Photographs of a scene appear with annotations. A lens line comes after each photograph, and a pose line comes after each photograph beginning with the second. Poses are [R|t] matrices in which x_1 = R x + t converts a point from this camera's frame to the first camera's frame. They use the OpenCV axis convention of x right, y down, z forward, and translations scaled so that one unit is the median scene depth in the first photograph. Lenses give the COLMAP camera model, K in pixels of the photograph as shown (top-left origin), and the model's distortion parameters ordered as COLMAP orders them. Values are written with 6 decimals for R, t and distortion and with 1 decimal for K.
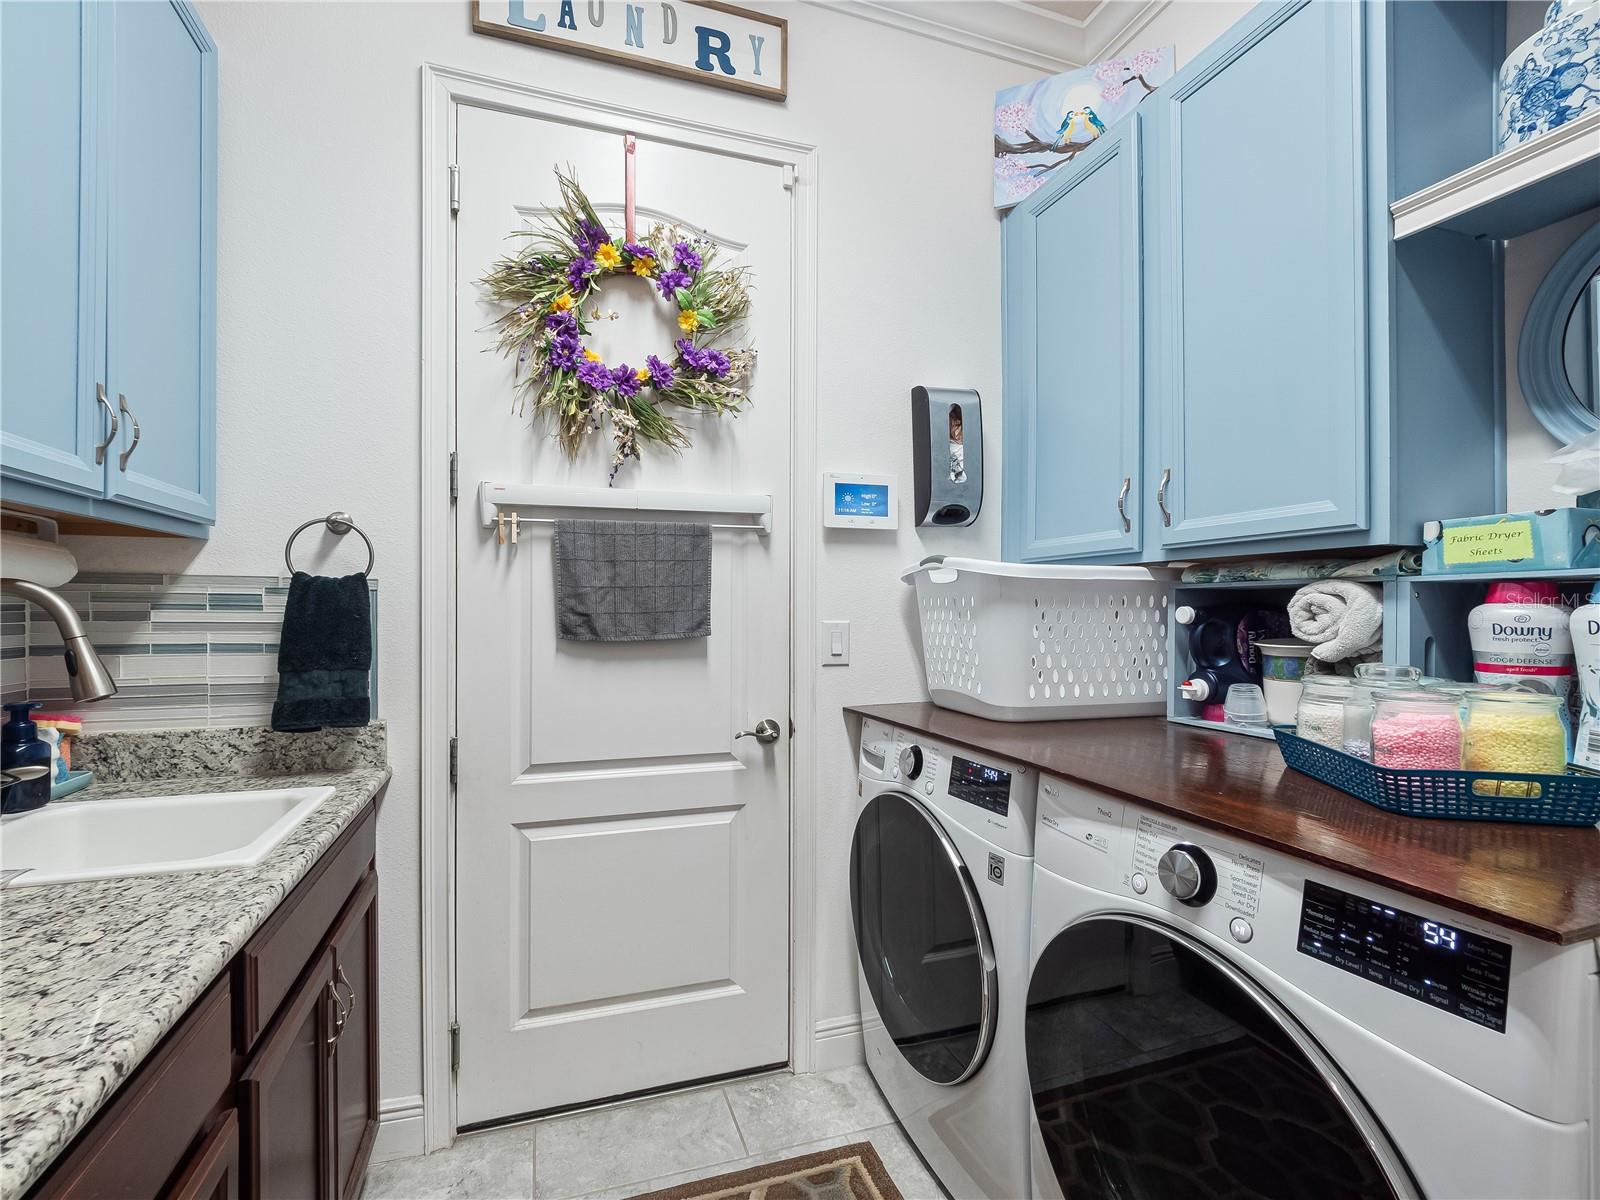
lens RADIAL K [[680.5, 0, 750.3], [0, 680.5, 614.4], [0, 0, 1]] dist [0.013613, -0.017076]
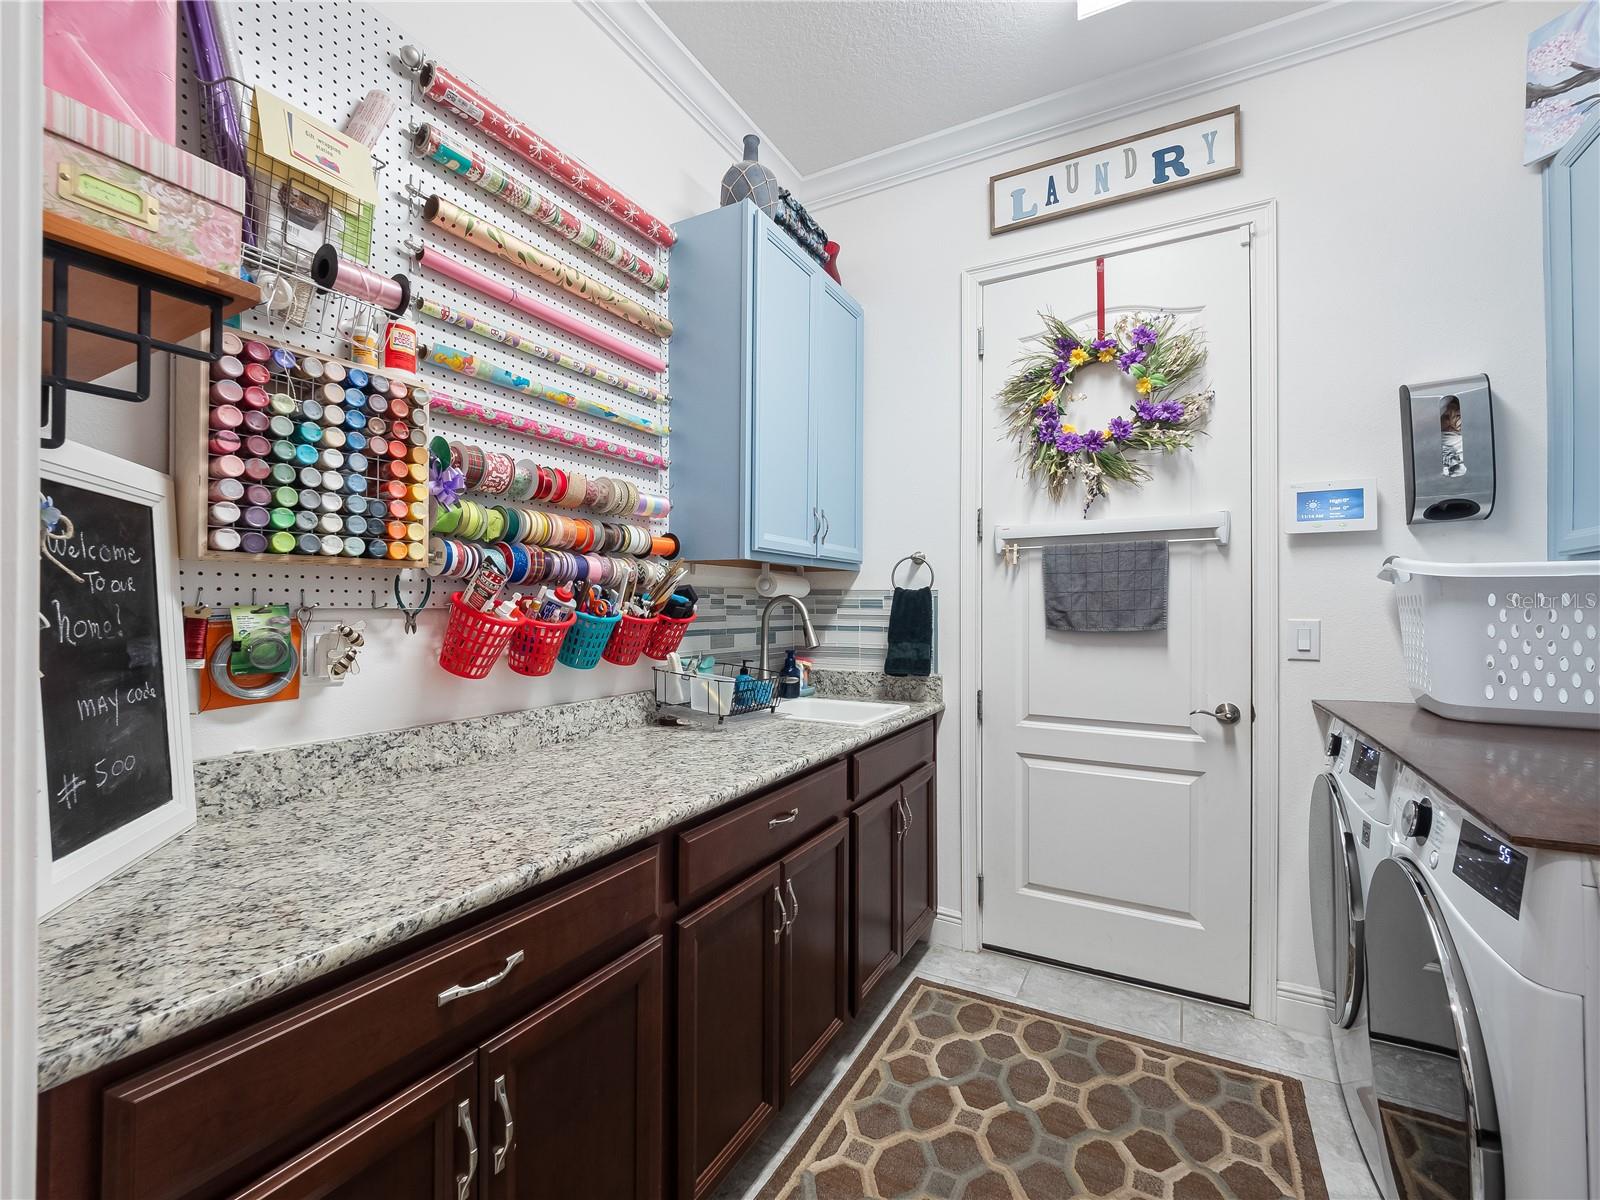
lens RADIAL K [[669.4, 0, 791.0], [0, 669.4, 595.5], [0, 0, 1]] dist [0.014127, -0.015662]
pose [[0.674791, -0.013560, -0.737884, 0.398718], [-0.005664, 0.999707, -0.023551, 0.002381], [0.737987, 0.020071, 0.674517, -0.352724]]
